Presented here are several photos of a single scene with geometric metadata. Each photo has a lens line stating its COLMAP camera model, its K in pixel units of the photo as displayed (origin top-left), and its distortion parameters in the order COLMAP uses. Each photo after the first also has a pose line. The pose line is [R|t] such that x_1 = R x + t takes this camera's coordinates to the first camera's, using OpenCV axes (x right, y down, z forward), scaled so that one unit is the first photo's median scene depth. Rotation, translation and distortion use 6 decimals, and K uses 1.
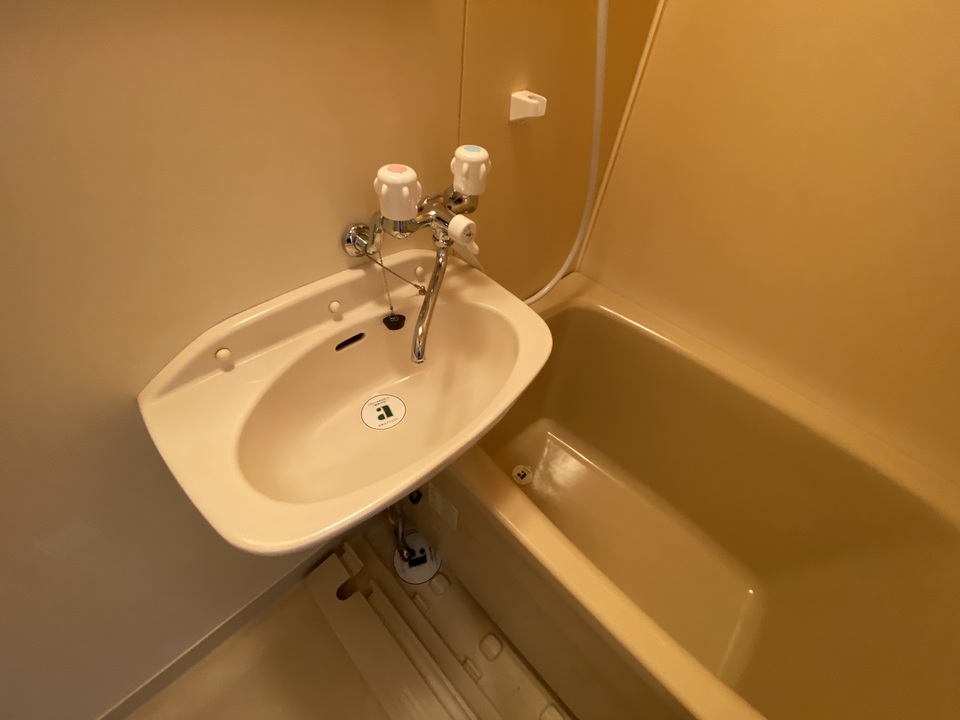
lens RADIAL K [[388.9, 0, 475.6], [0, 388.9, 361.2], [0, 0, 1]] dist [0.014873, -0.016214]
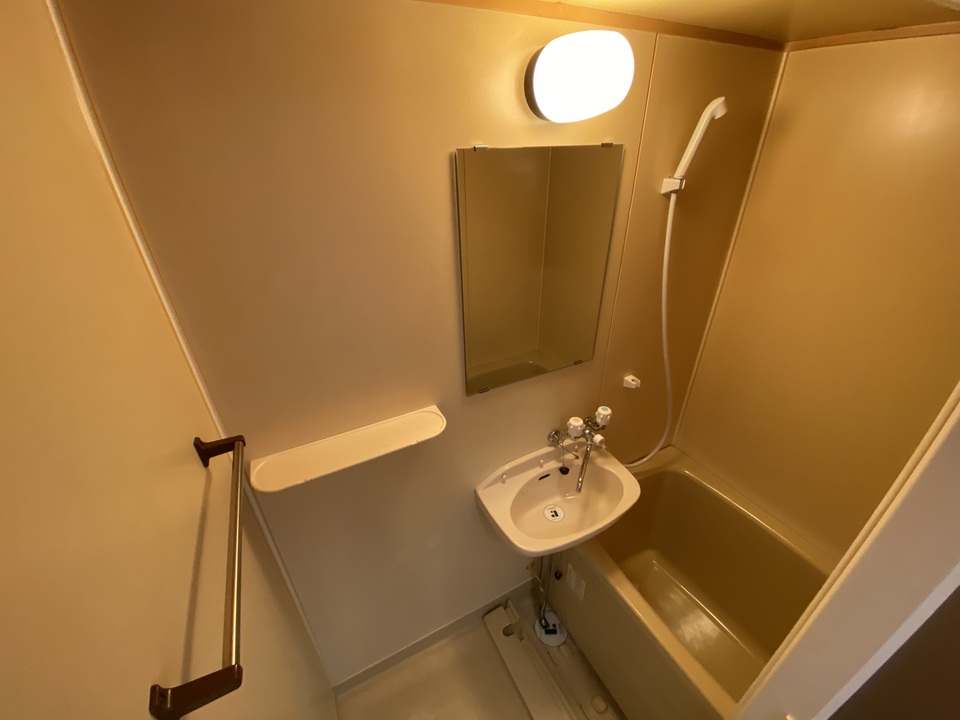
lens RADIAL K [[388.9, 0, 478.2], [0, 388.9, 360.3], [0, 0, 1]] dist [0.014873, -0.016214]
pose [[0.948318, 0.056950, -0.312171, -0.014040], [-0.150865, 0.946385, -0.285649, 0.011297], [0.279166, 0.317981, 0.906065, -1.315866]]
